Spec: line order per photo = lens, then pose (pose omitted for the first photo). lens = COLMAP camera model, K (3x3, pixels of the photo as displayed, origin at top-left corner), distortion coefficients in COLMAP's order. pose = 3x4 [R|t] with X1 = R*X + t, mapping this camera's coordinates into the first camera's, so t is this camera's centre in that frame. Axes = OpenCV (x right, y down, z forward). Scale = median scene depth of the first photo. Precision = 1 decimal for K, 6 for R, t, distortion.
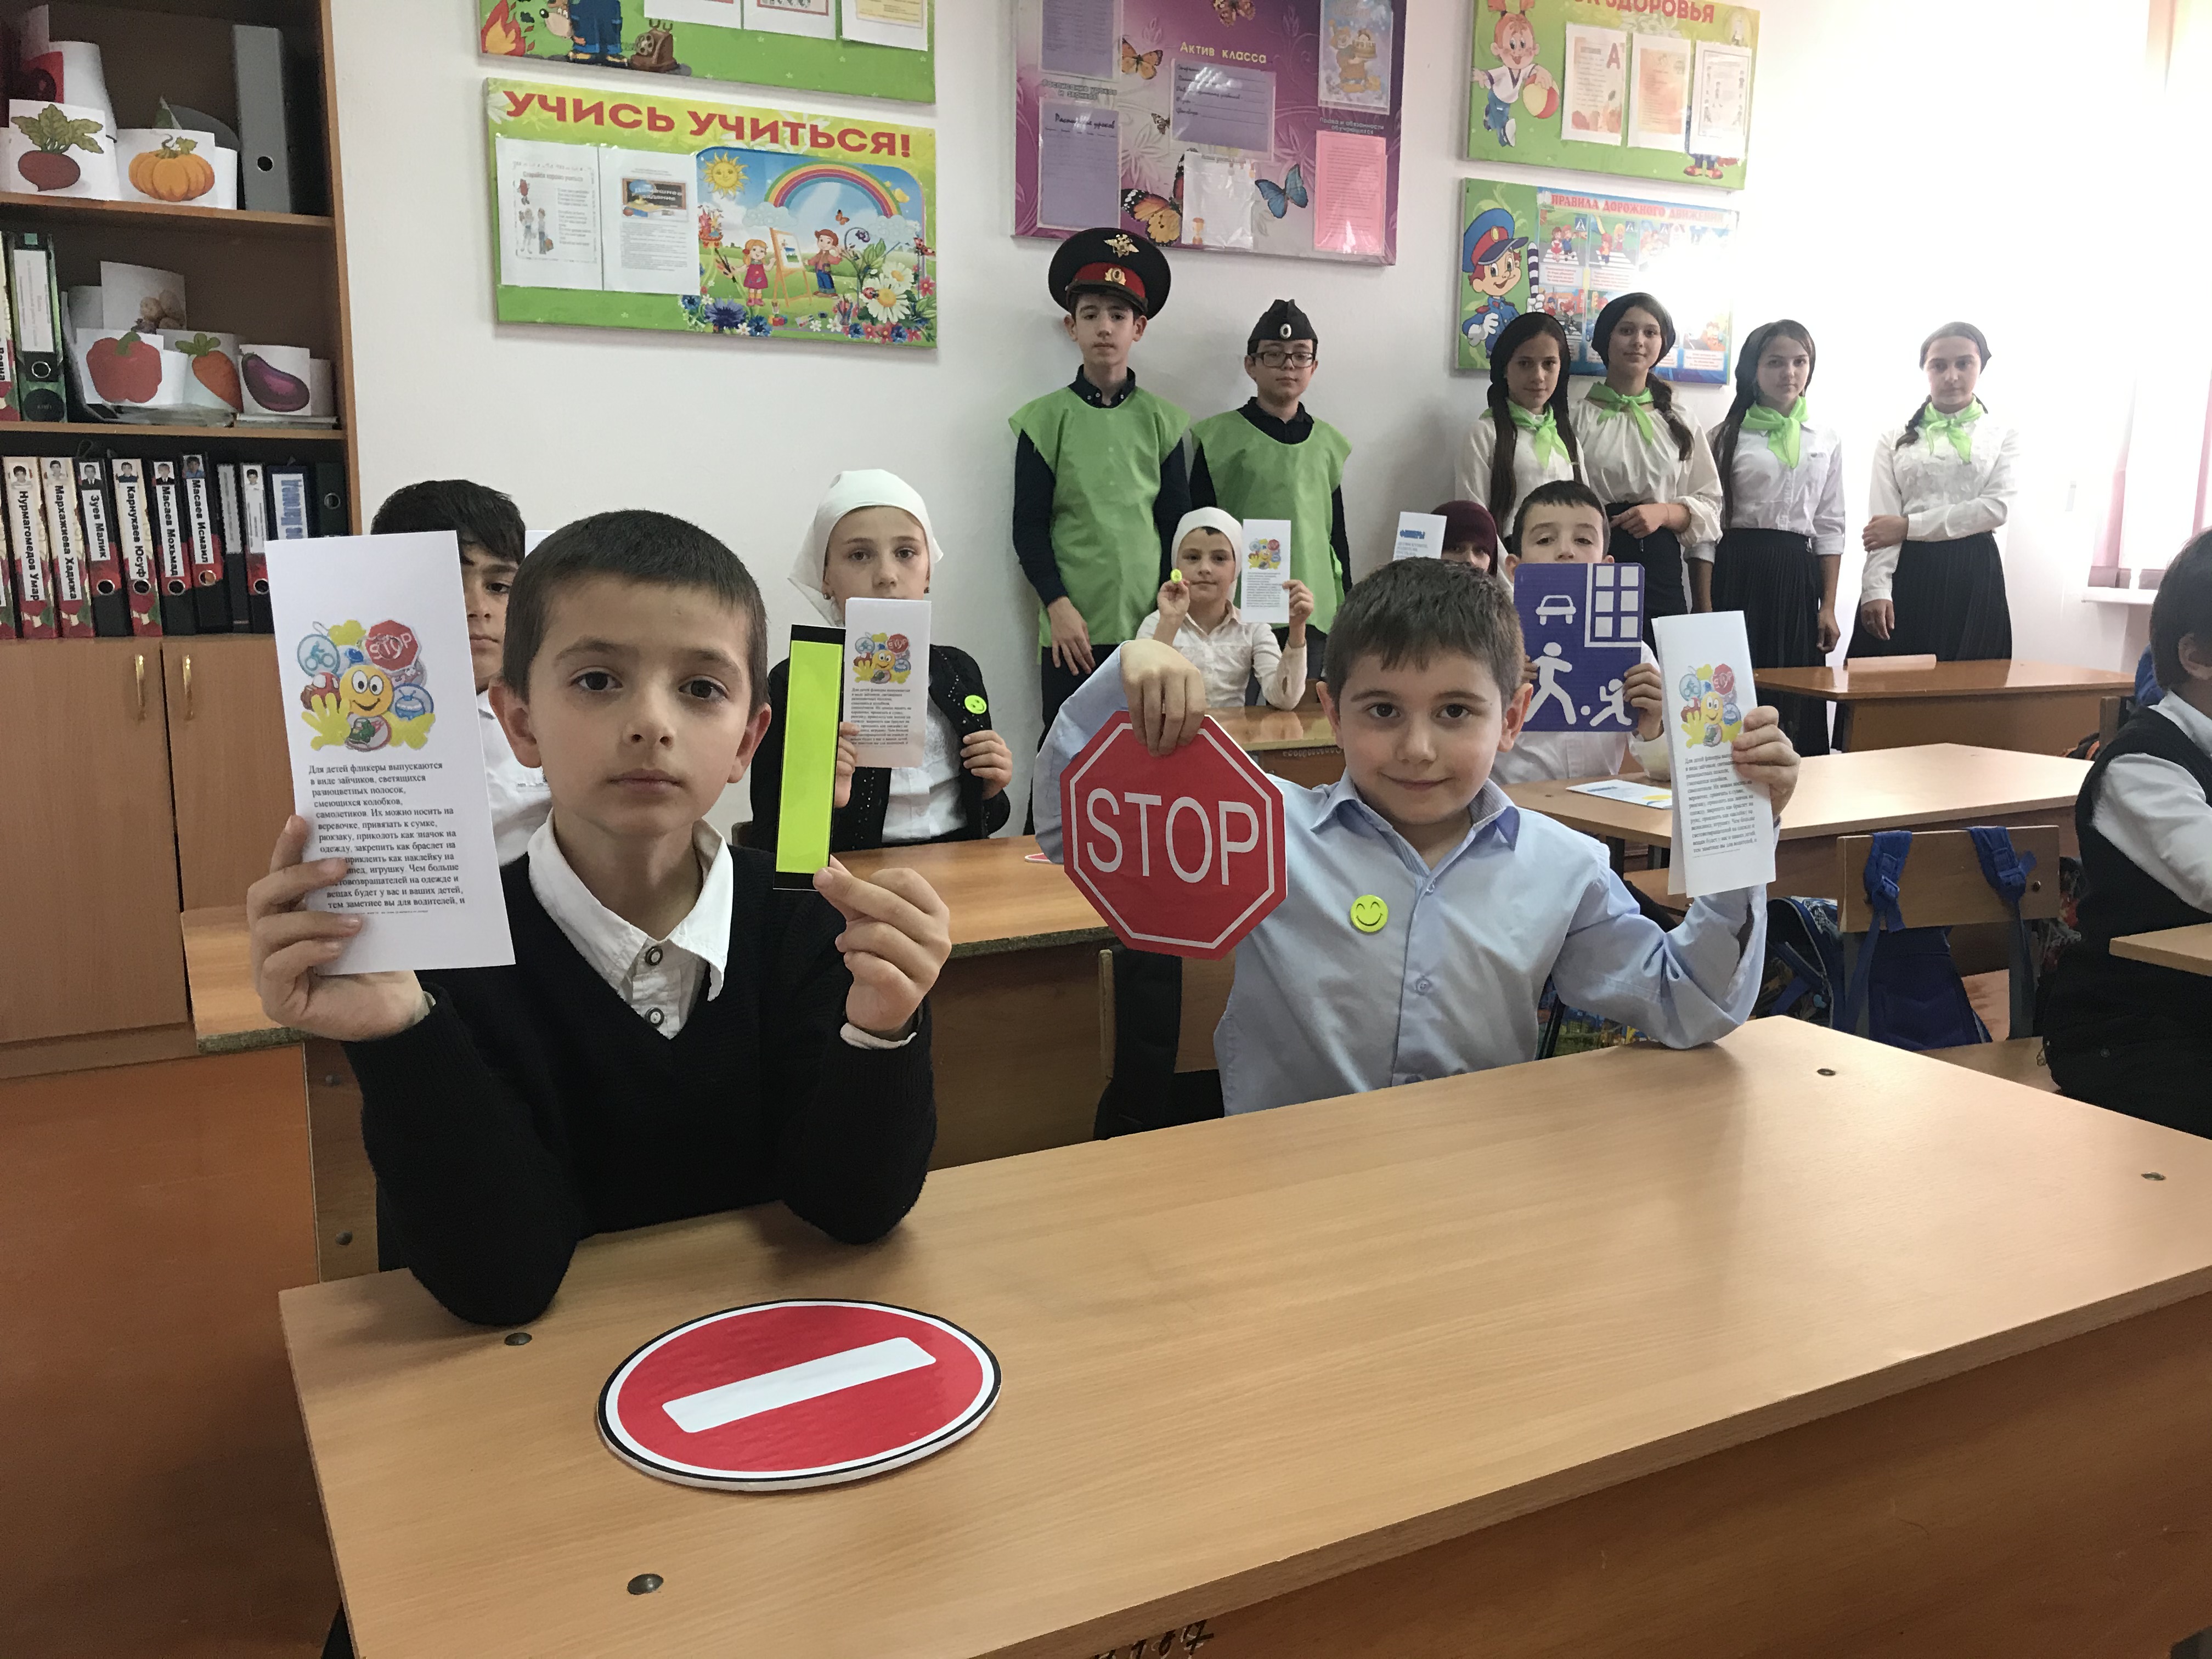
lens RADIAL K [[1844.4, 0, 1110.9], [0, 1844.4, 835.5], [0, 0, 1]] dist [0.012984, 0.011730]
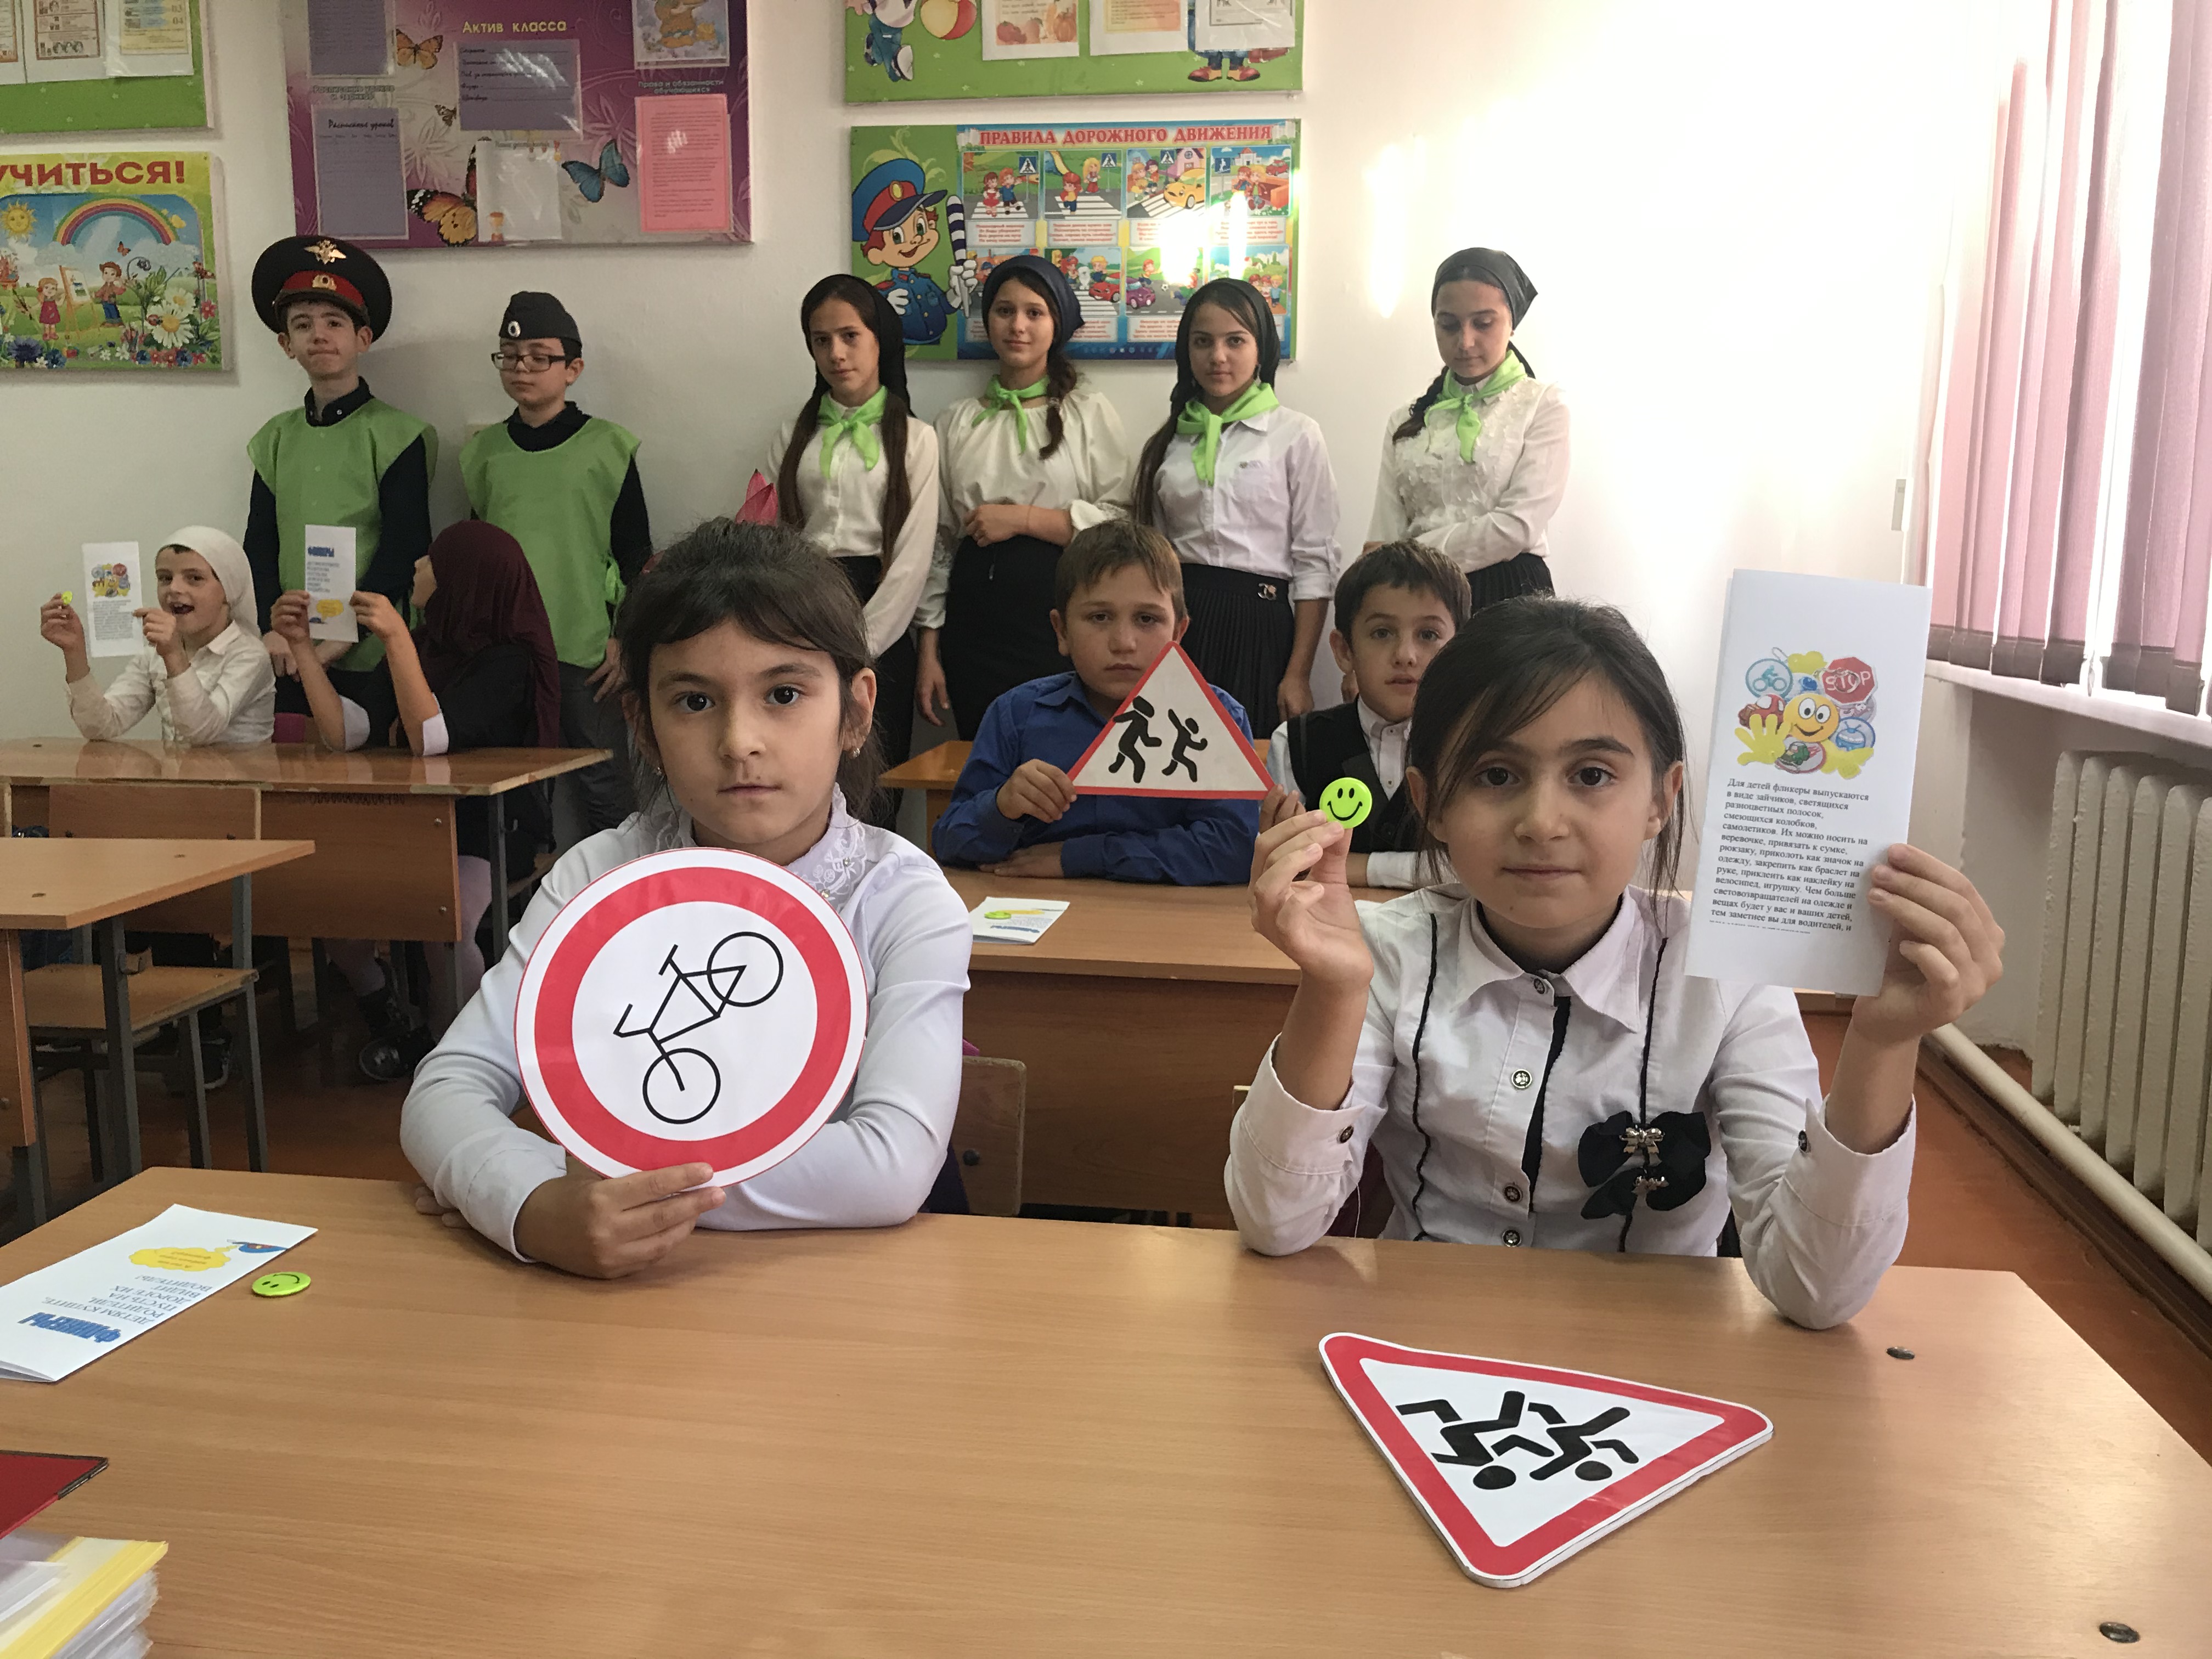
lens RADIAL K [[1844.4, 0, 1088.2], [0, 1844.4, 806.1], [0, 0, 1]] dist [0.012984, 0.011730]
pose [[0.807038, 0.085808, -0.584231, 0.833160], [-0.100886, 0.994875, 0.006761, -0.078465], [0.581817, 0.053484, 0.811559, 0.443457]]
